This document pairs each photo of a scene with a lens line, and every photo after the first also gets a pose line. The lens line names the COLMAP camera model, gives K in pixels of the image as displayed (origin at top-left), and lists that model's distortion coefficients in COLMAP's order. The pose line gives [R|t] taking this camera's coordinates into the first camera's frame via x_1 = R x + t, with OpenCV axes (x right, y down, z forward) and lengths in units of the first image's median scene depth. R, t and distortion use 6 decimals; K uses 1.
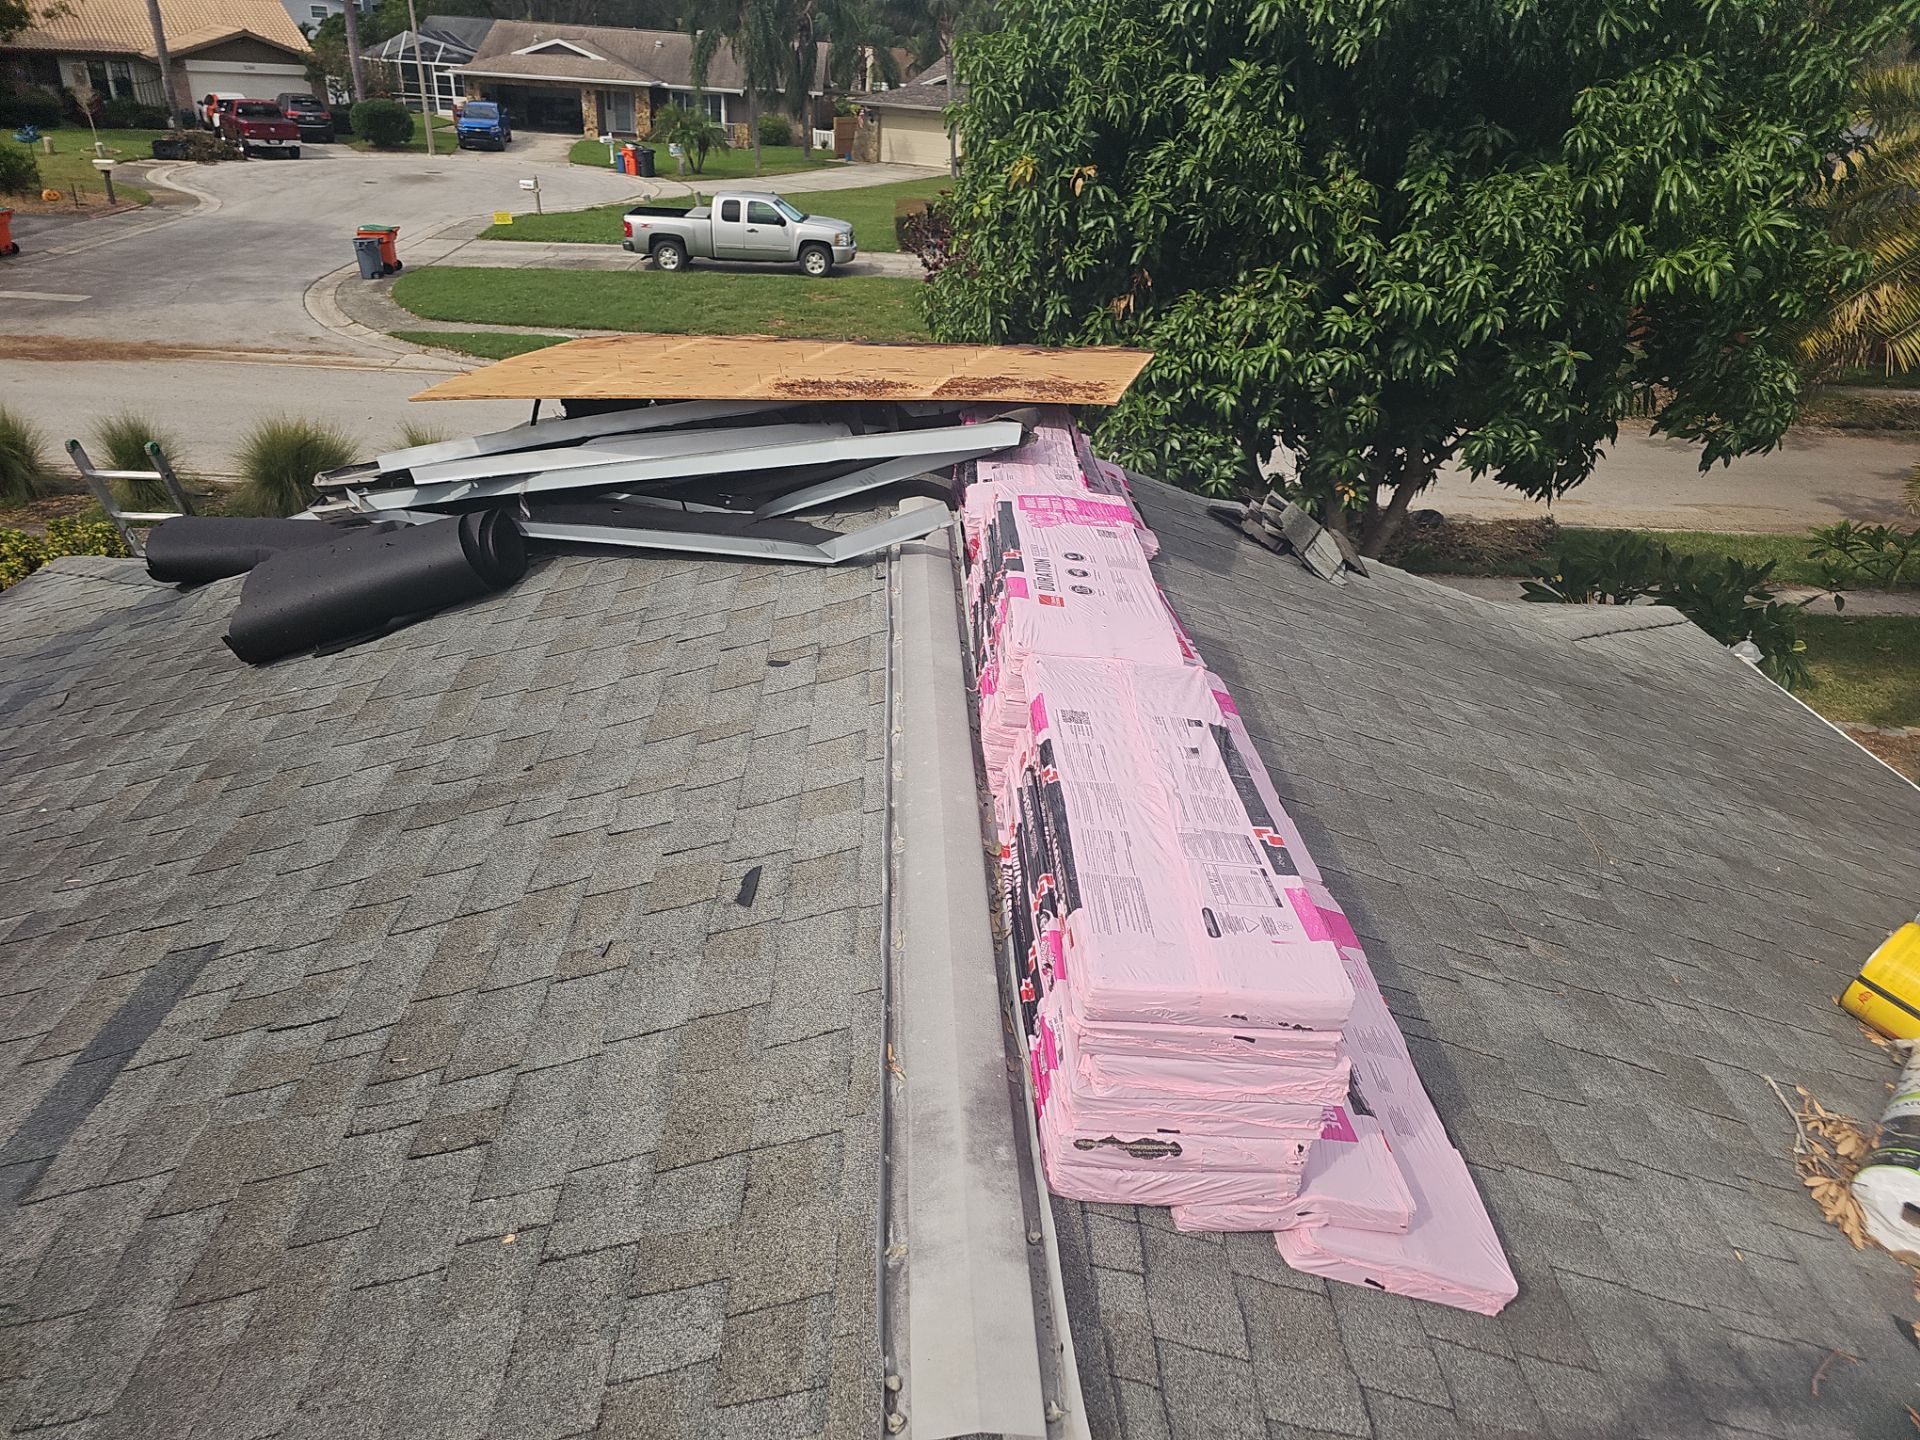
lens RADIAL K [[1280.9, 0, 955.5], [0, 1280.9, 726.9], [0, 0, 1]] dist [0.059340, -0.022374]
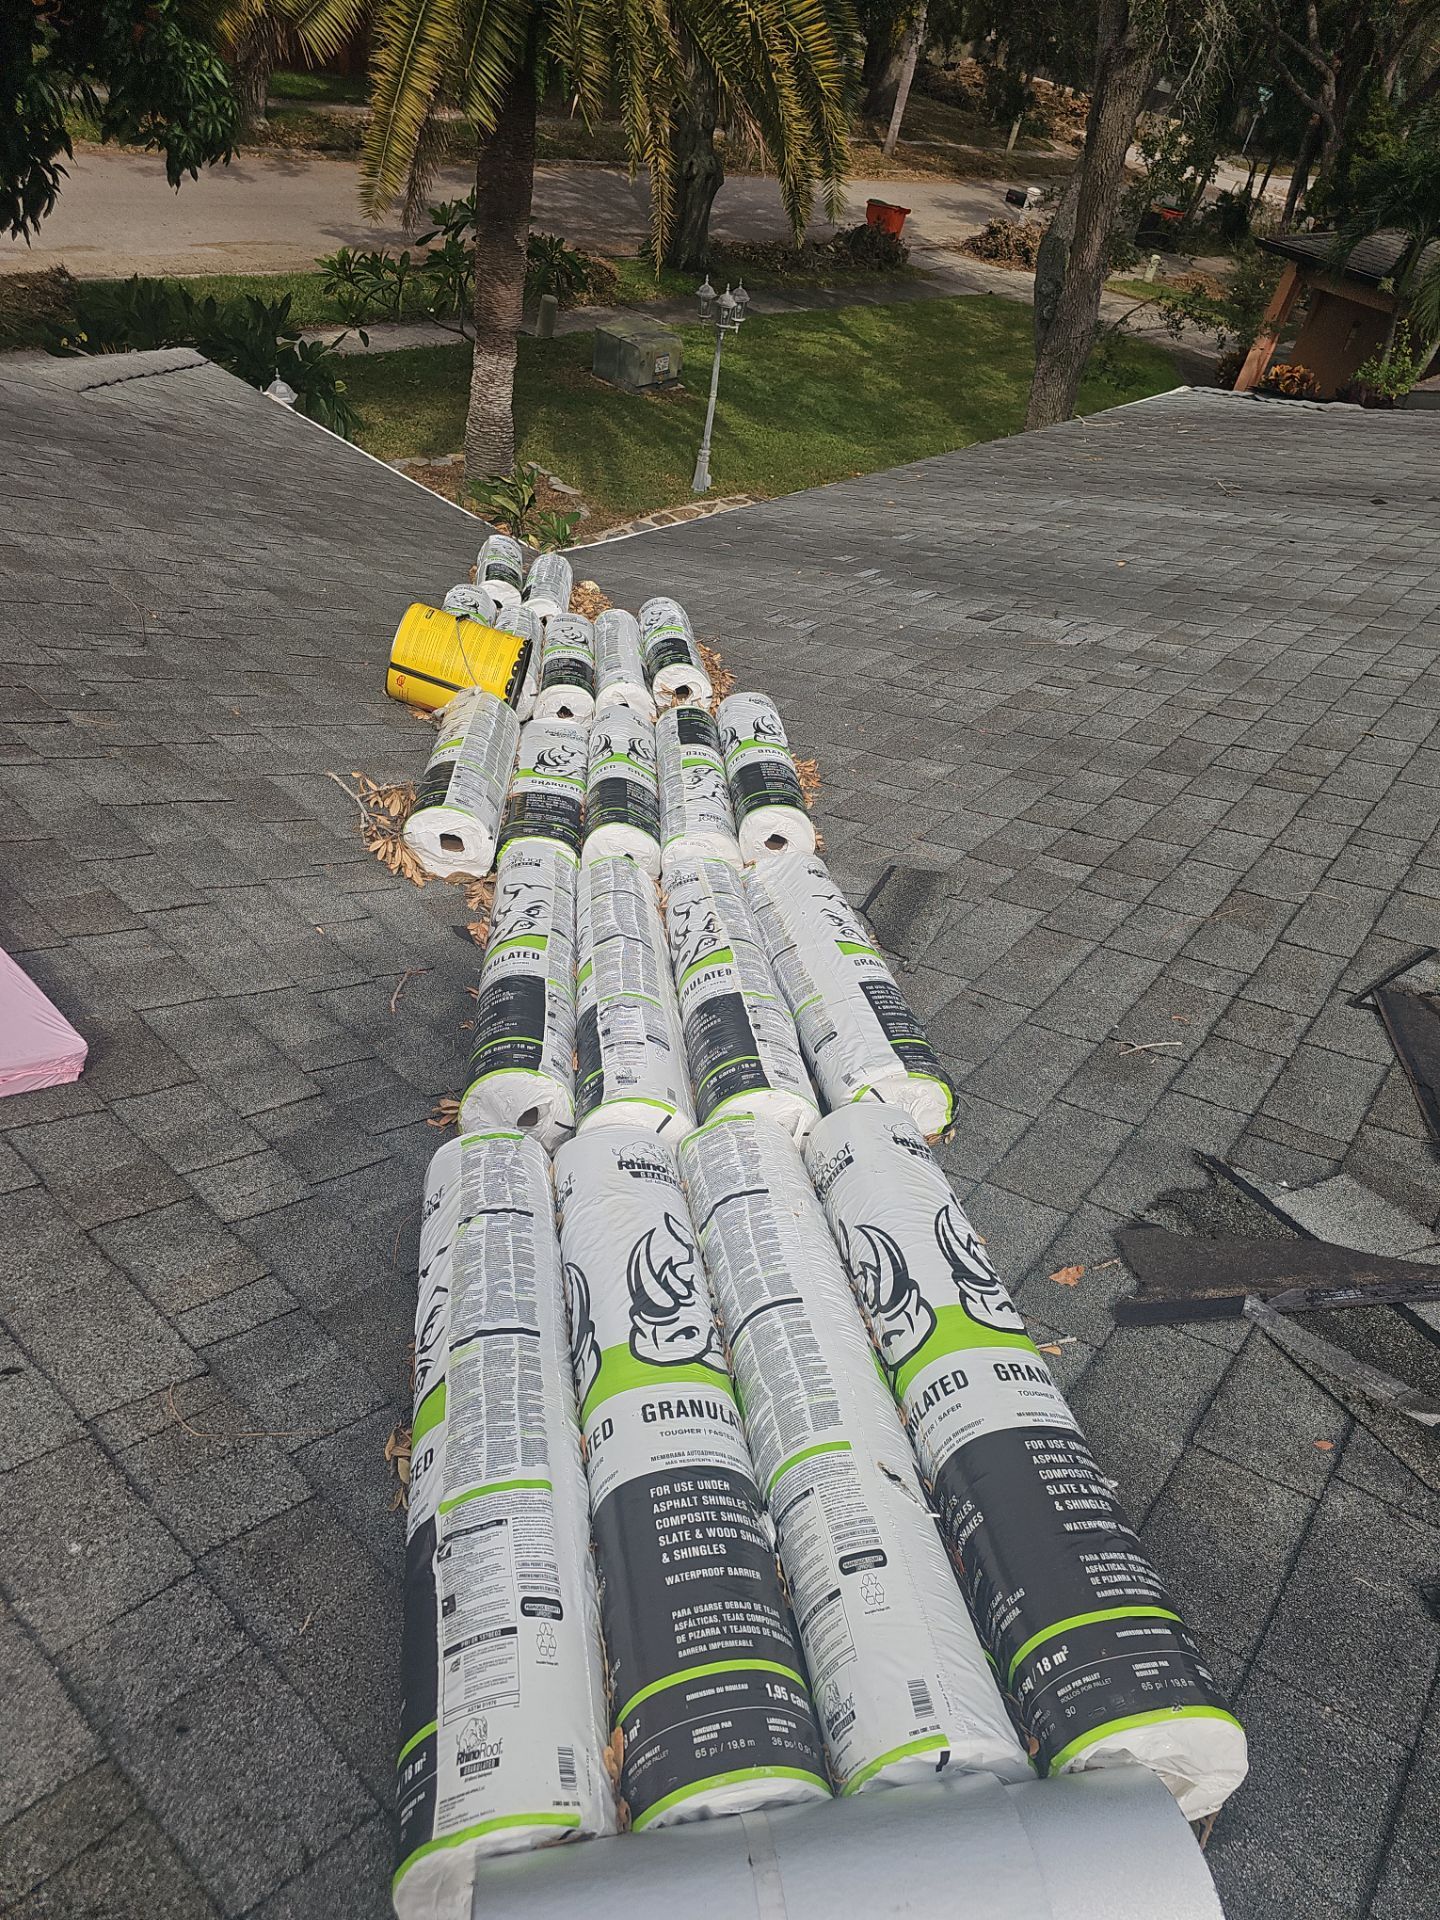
lens RADIAL K [[1280.9, 0, 720.0], [0, 1280.9, 960.0], [0, 0, 1]] dist [0.059340, -0.022374]
pose [[0.706574, -0.397536, 0.585421, 0.115532], [0.213610, 0.908517, 0.359121, 0.066117], [-0.674628, -0.128693, 0.726852, -0.004763]]
